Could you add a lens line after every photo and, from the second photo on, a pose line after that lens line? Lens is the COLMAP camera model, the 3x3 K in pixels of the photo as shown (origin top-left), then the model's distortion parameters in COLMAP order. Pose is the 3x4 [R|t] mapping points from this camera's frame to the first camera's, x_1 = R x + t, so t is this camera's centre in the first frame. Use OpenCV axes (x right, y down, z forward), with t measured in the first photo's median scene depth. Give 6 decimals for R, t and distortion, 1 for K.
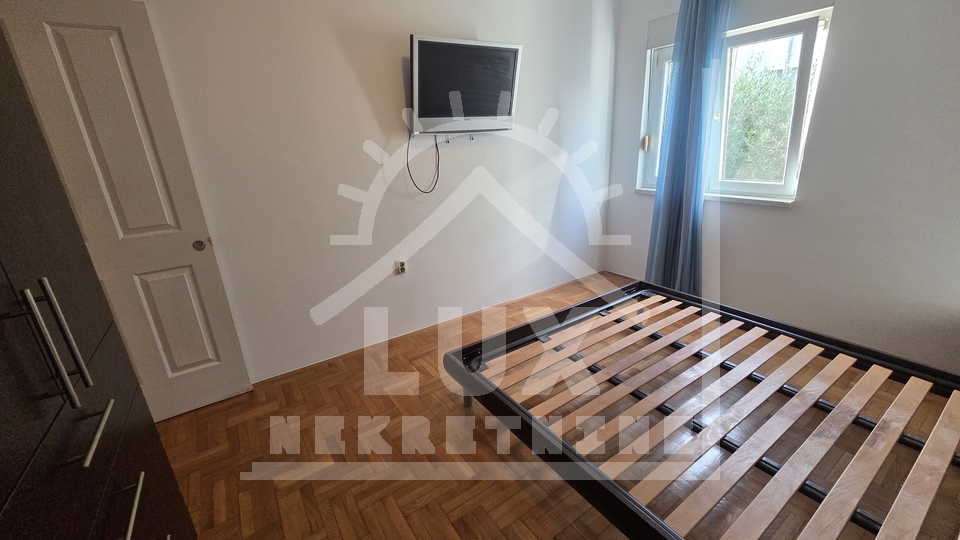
lens RADIAL K [[391.2, 0, 482.2], [0, 391.2, 268.2], [0, 0, 1]] dist [0.000712, 0.000074]
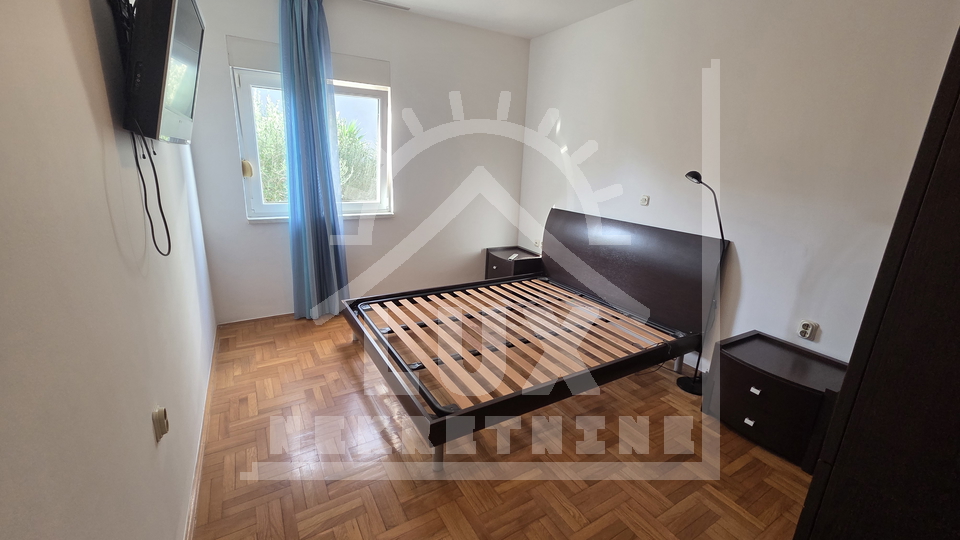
lens RADIAL K [[391.2, 0, 480.3], [0, 391.2, 269.7], [0, 0, 1]] dist [0.000712, 0.000074]
pose [[0.056861, -0.212954, 0.975406, -0.637993], [0.281409, 0.940793, 0.188992, -0.155762], [-0.957902, 0.263742, 0.113422, 0.577719]]
